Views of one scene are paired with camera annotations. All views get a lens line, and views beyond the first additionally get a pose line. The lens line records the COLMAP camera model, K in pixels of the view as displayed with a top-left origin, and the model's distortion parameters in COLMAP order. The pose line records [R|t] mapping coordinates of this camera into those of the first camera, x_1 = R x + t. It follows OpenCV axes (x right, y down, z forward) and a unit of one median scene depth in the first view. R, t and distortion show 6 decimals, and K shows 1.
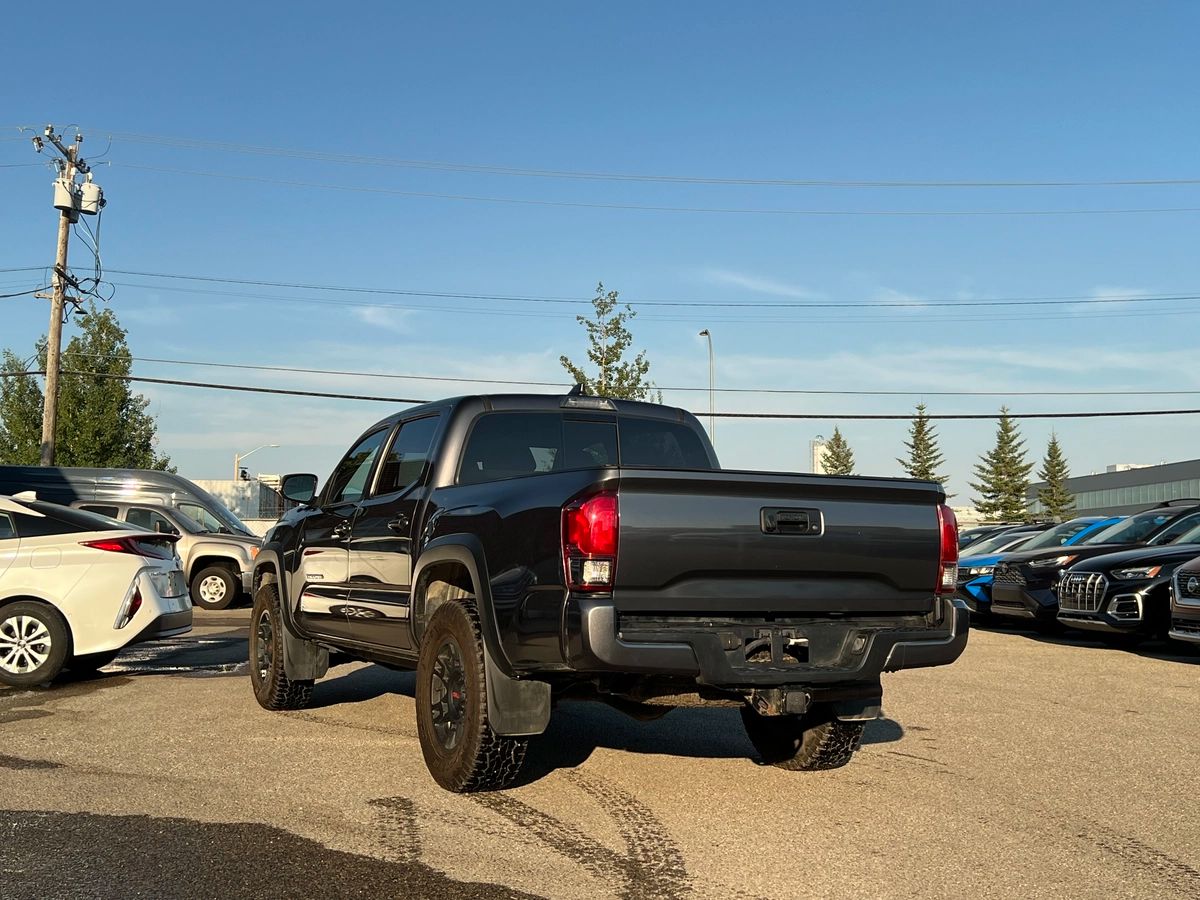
lens RADIAL K [[1375.2, 0, 592.2], [0, 1375.2, 429.7], [0, 0, 1]] dist [0.079981, 0.000000]
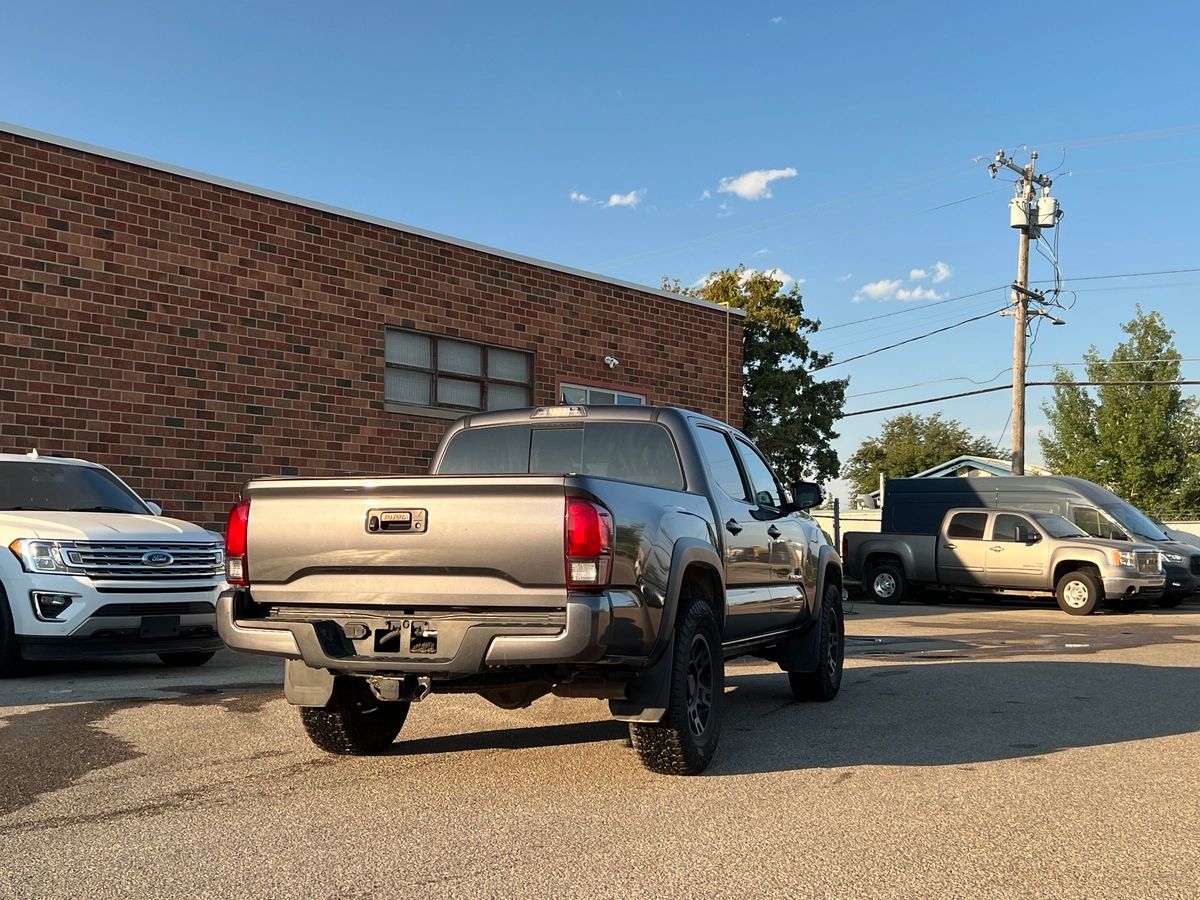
lens RADIAL K [[1375.2, 0, 609.0], [0, 1375.2, 473.0], [0, 0, 1]] dist [0.079981, 0.000000]
pose [[0.691032, -0.053257, -0.720859, 0.142014], [0.072130, 0.997385, -0.004542, 0.006472], [0.719216, -0.048857, 0.693067, 0.053141]]
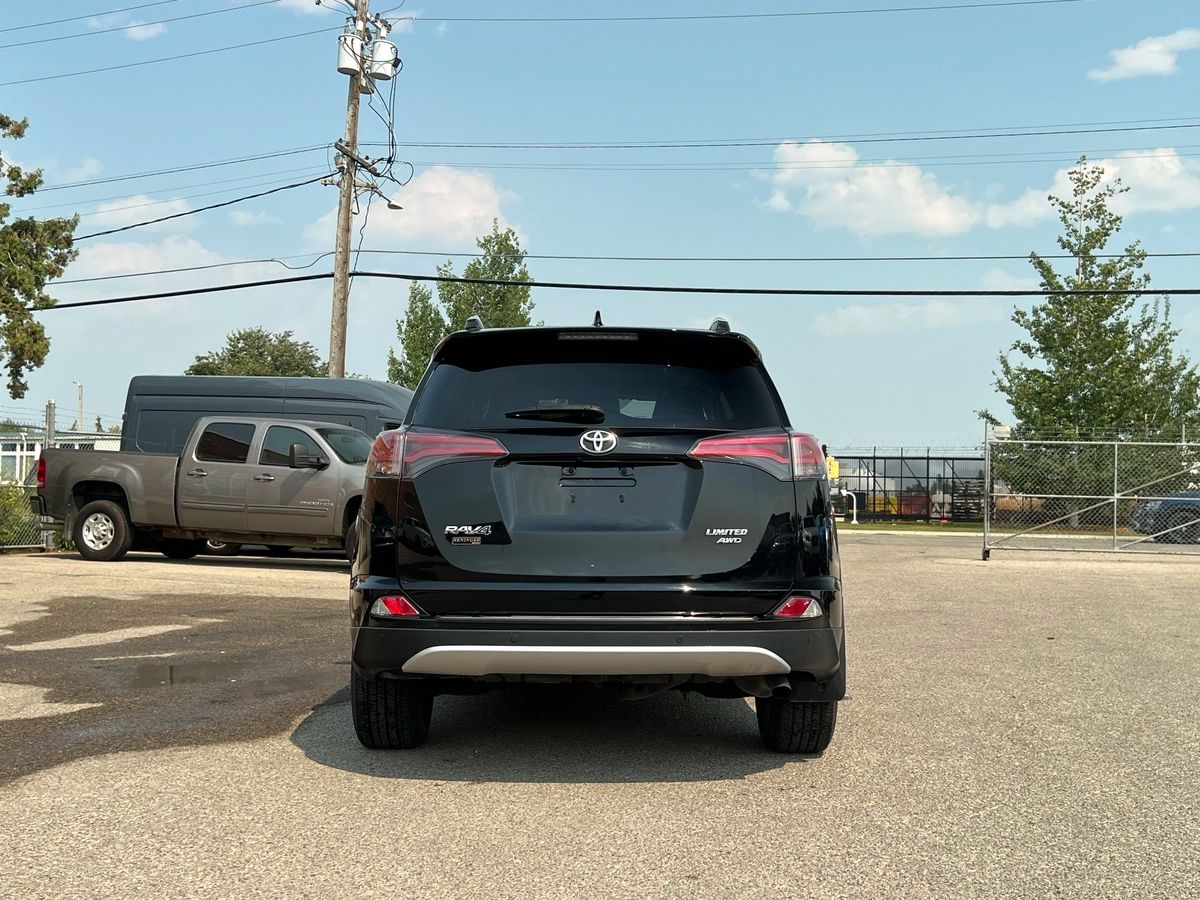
lens RADIAL K [[1375.2, 0, 618.9], [0, 1375.2, 446.0], [0, 0, 1]] dist [0.079981, 0.000000]
pose [[0.938481, -0.005419, -0.345288, 0.047283], [0.022587, 0.998699, 0.045716, 0.025889], [0.344591, -0.050703, 0.937383, 0.275558]]
